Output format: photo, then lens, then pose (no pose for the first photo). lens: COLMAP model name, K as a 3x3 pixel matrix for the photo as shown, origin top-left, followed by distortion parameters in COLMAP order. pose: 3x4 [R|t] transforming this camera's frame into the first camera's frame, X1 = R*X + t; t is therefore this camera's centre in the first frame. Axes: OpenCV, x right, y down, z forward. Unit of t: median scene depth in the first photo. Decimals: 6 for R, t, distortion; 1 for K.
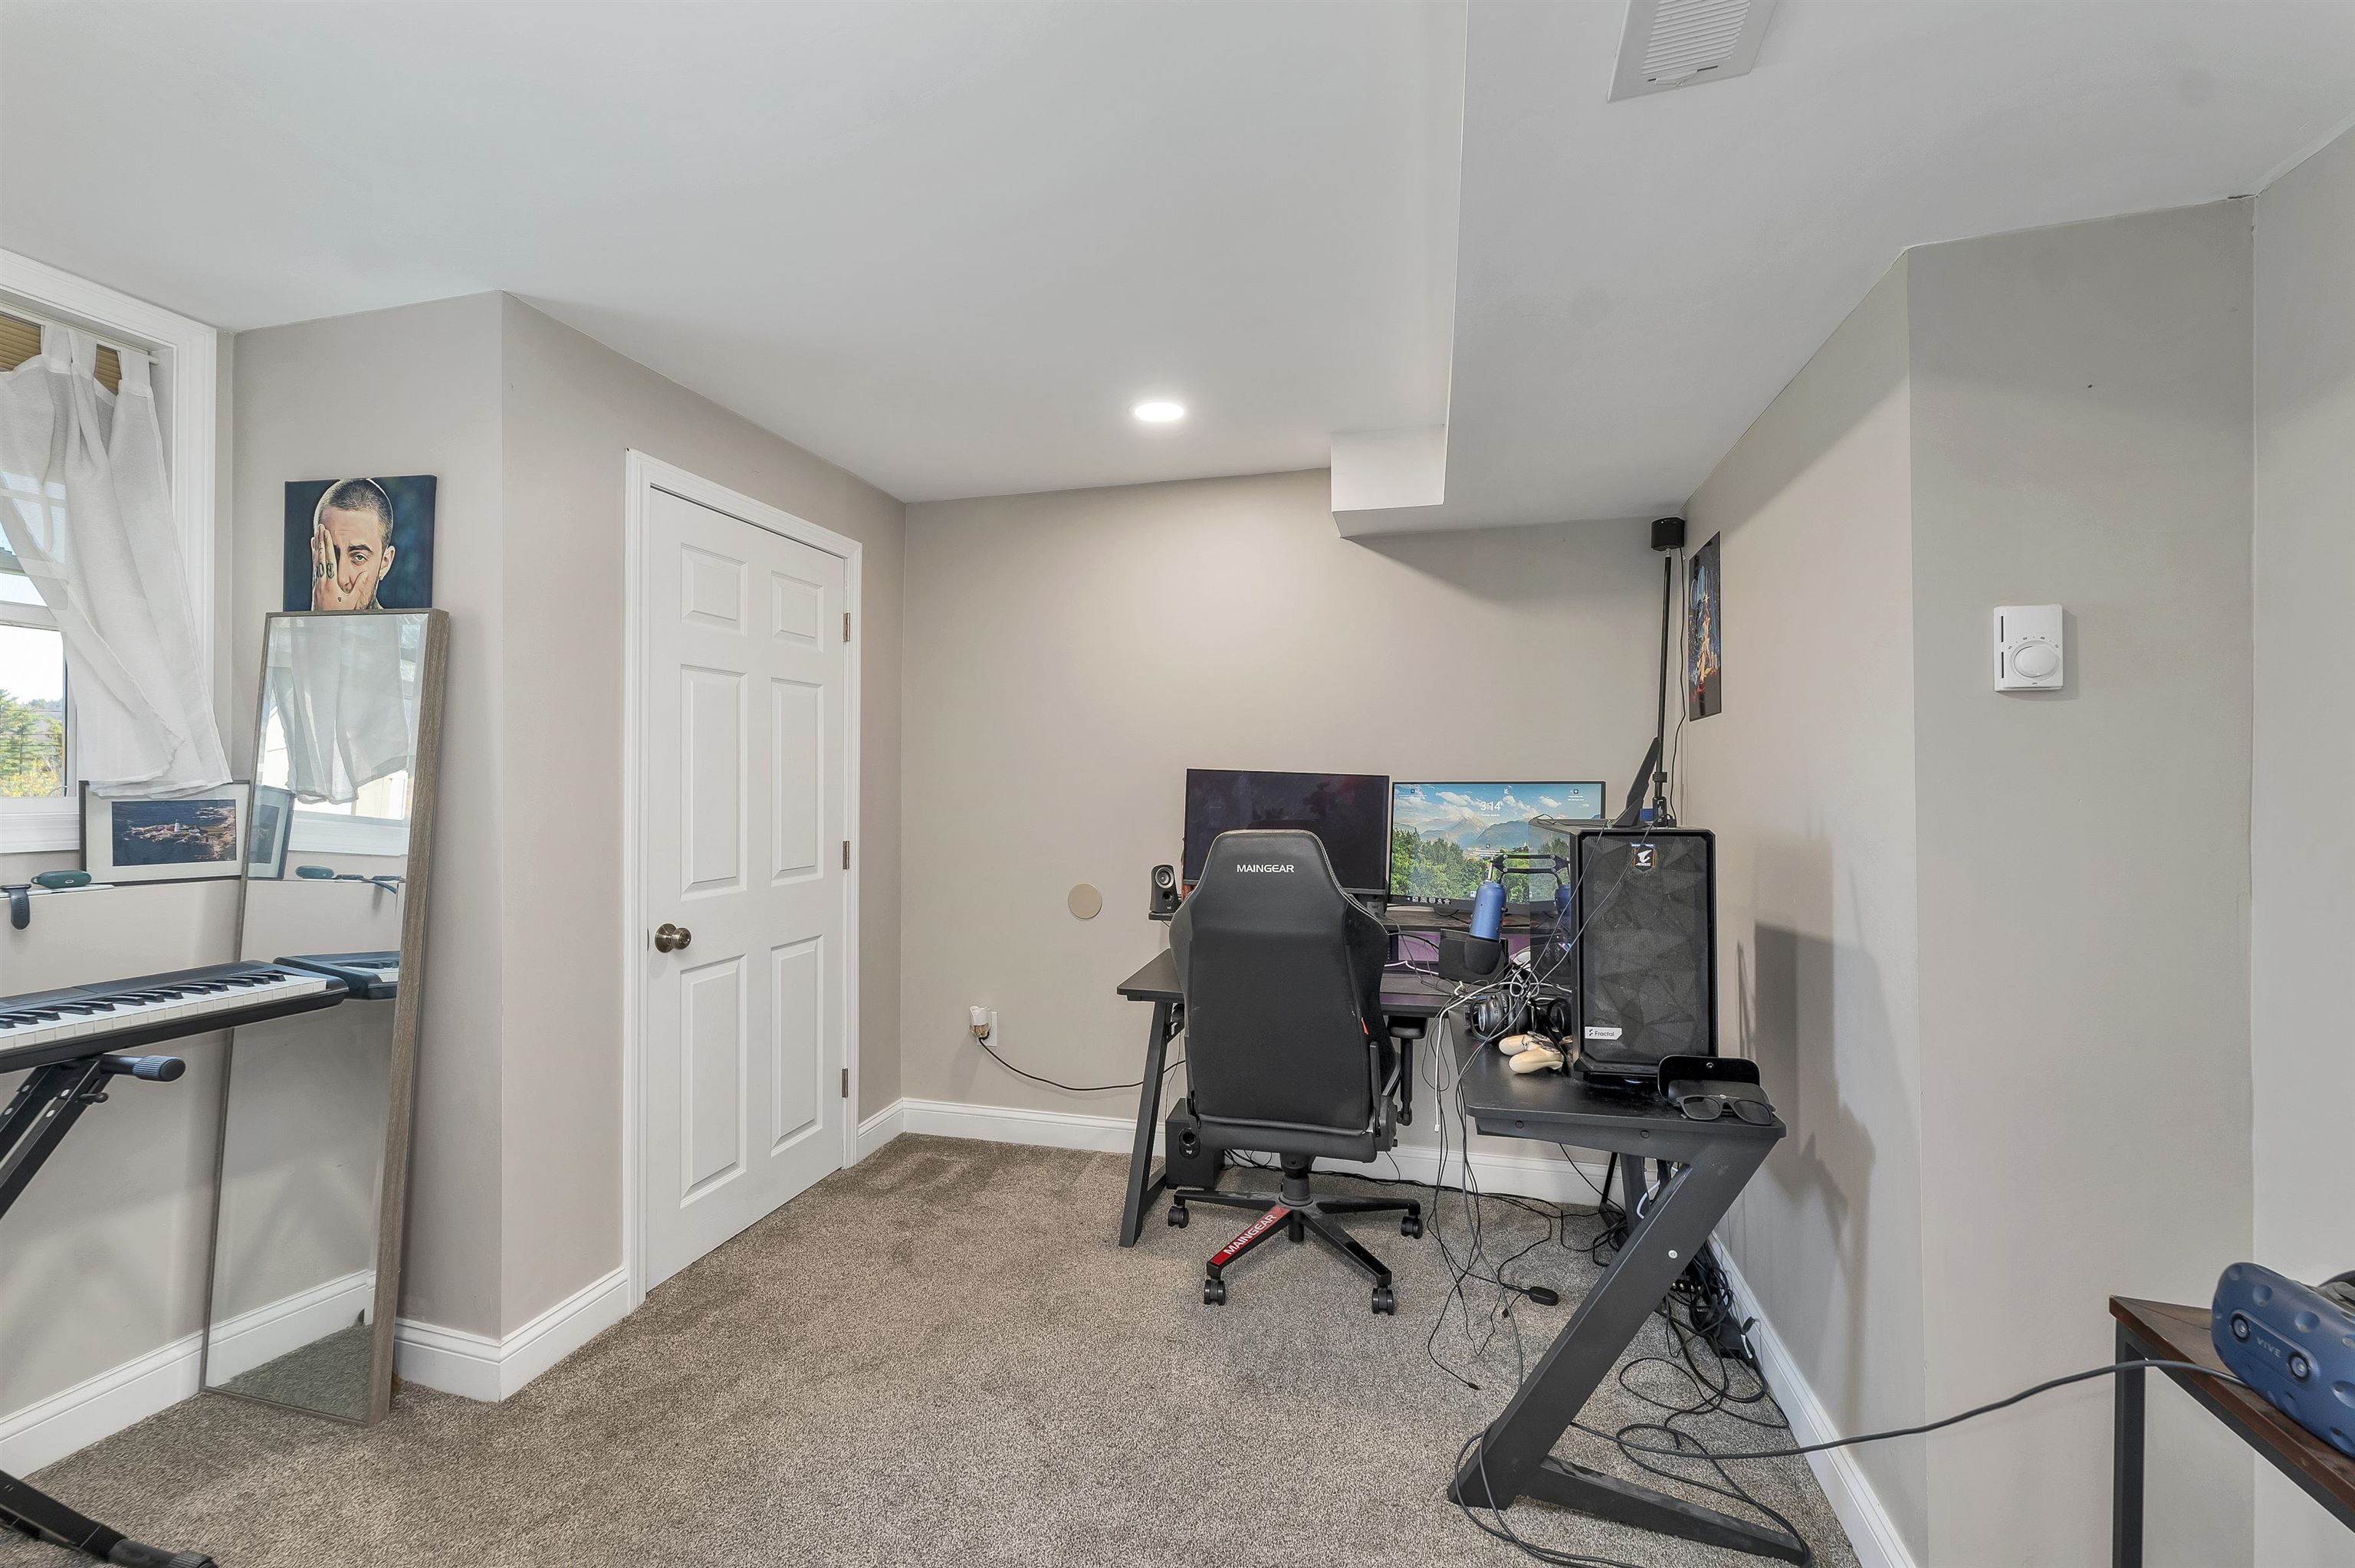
lens RADIAL K [[988.8, 0, 1161.2], [0, 988.8, 795.4], [0, 0, 1]] dist [0.000857, -0.000010]
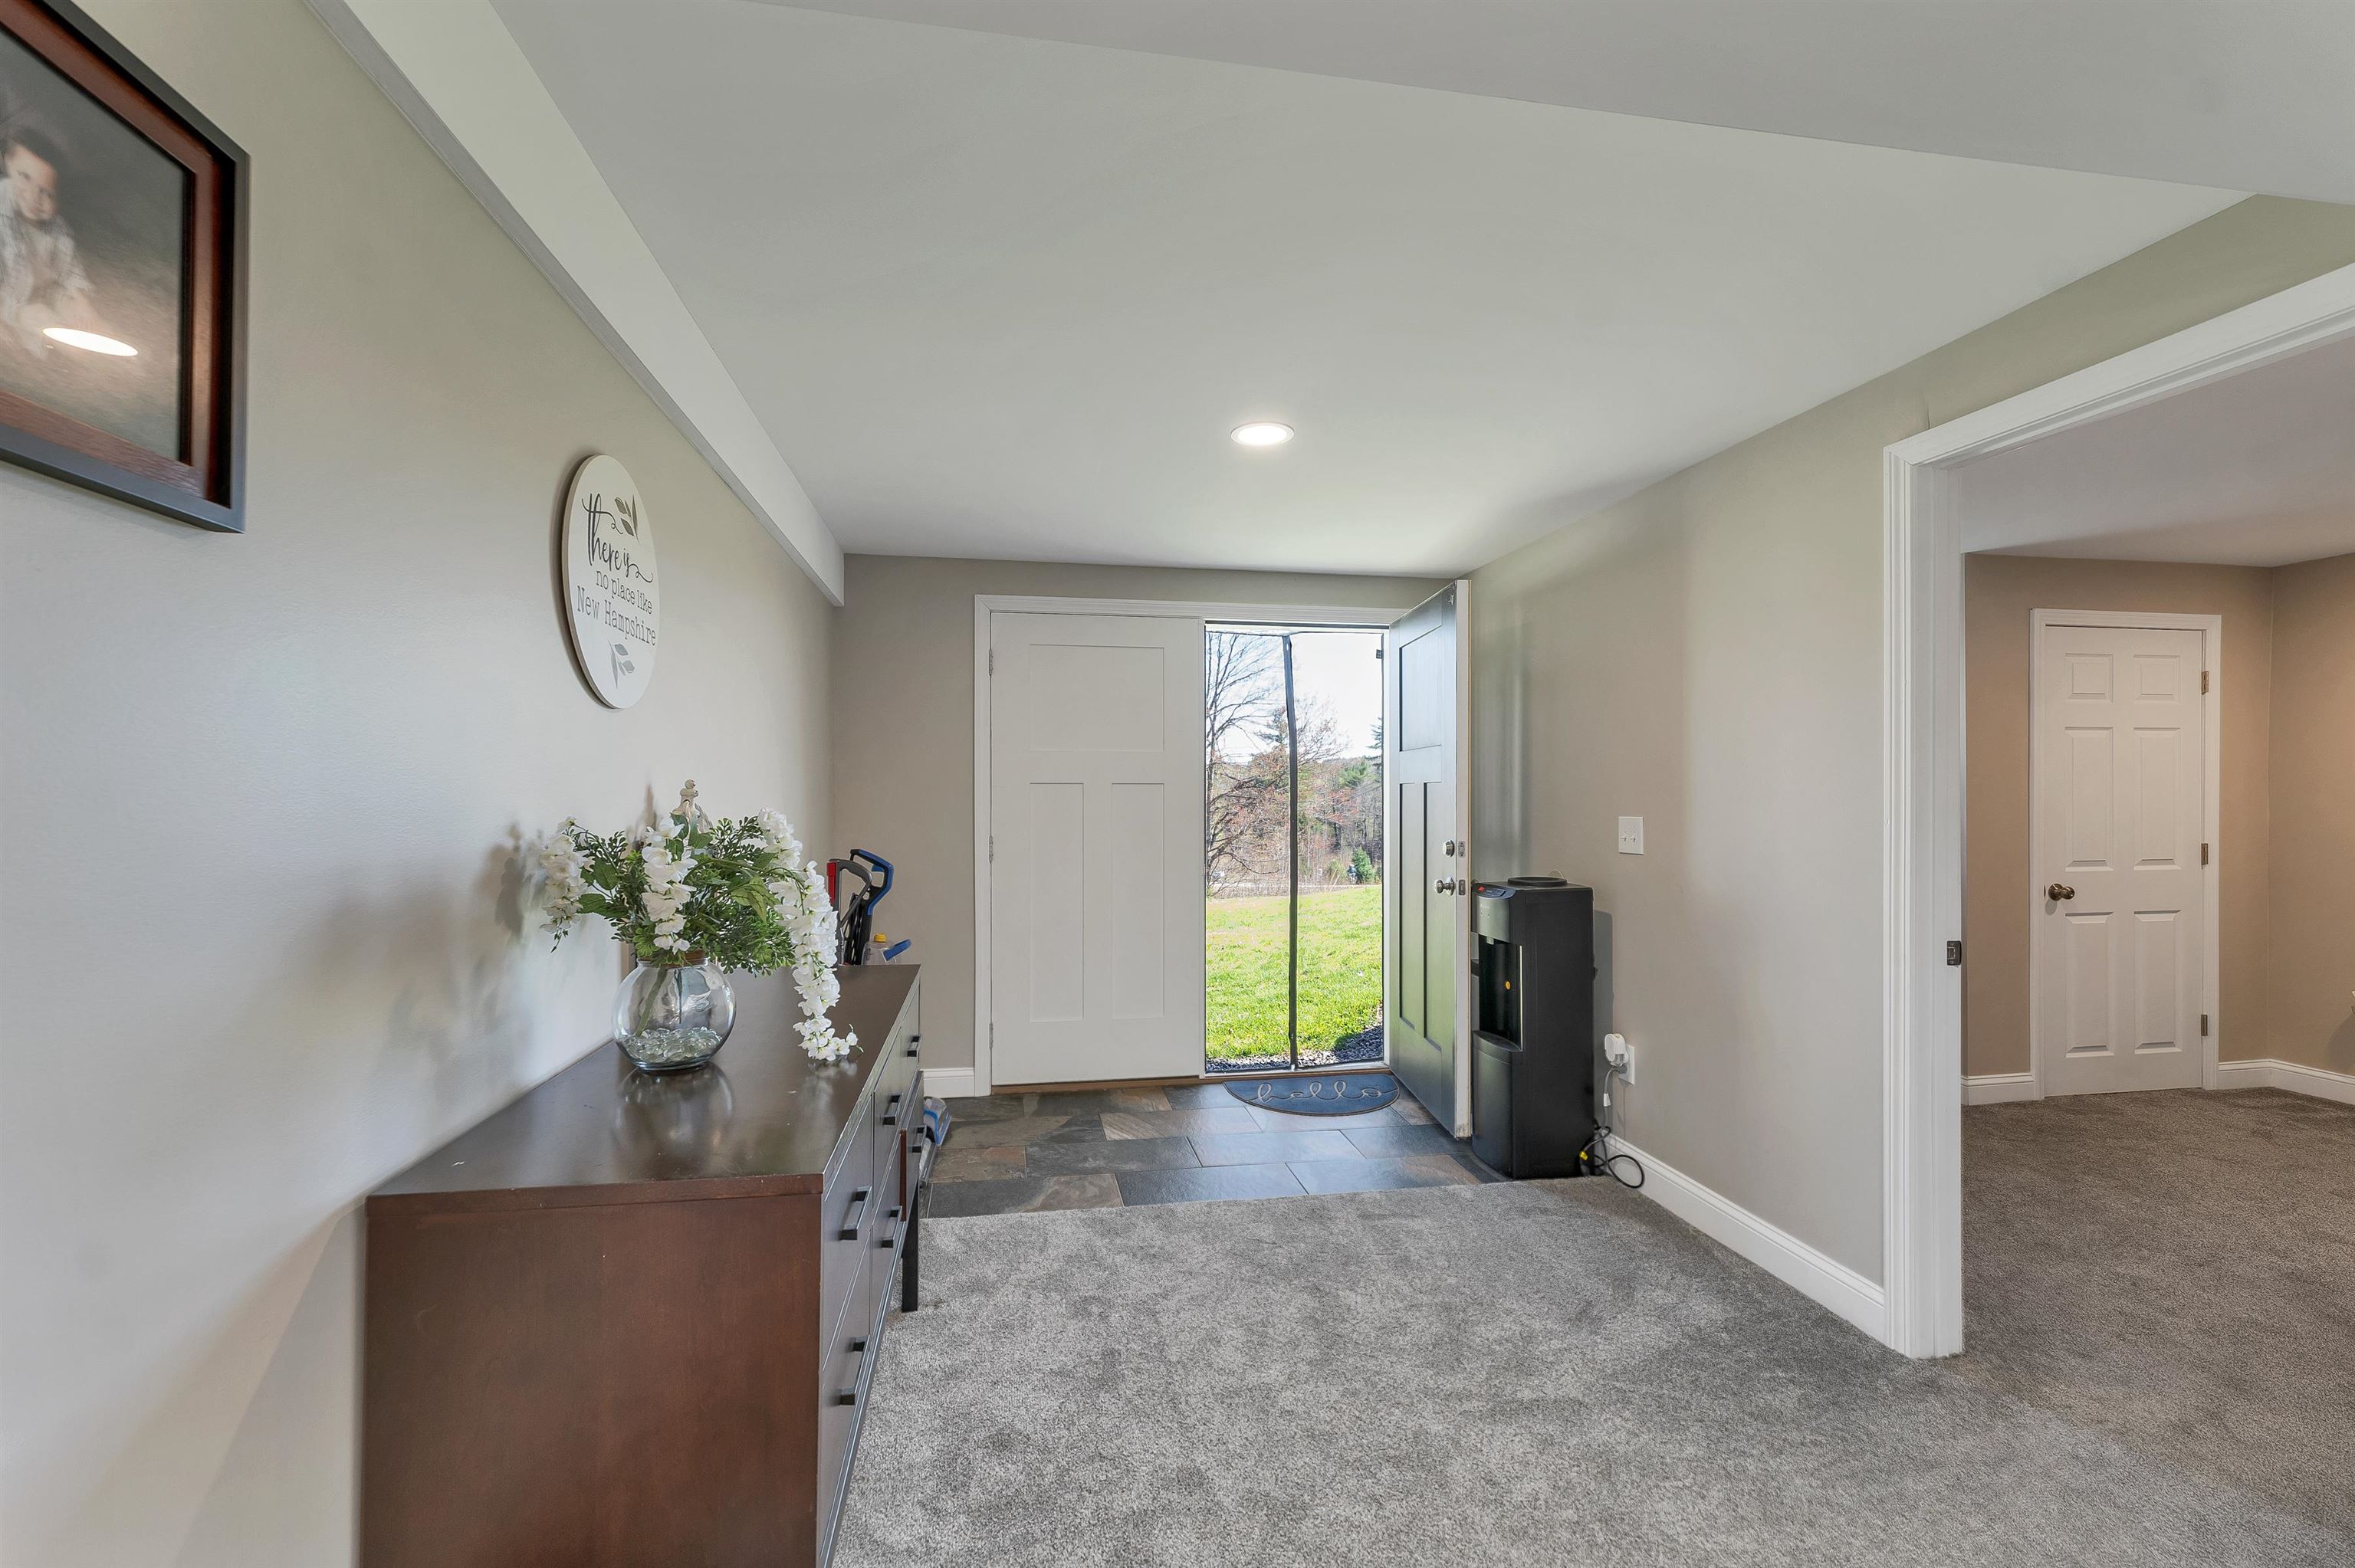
lens RADIAL K [[988.8, 0, 1161.2], [0, 988.8, 795.4], [0, 0, 1]] dist [0.000857, -0.000010]
pose [[0.435299, -0.006823, -0.900260, 0.275377], [-0.007788, 0.999905, -0.011345, 0.009094], [0.900252, 0.011950, 0.435205, -0.863222]]
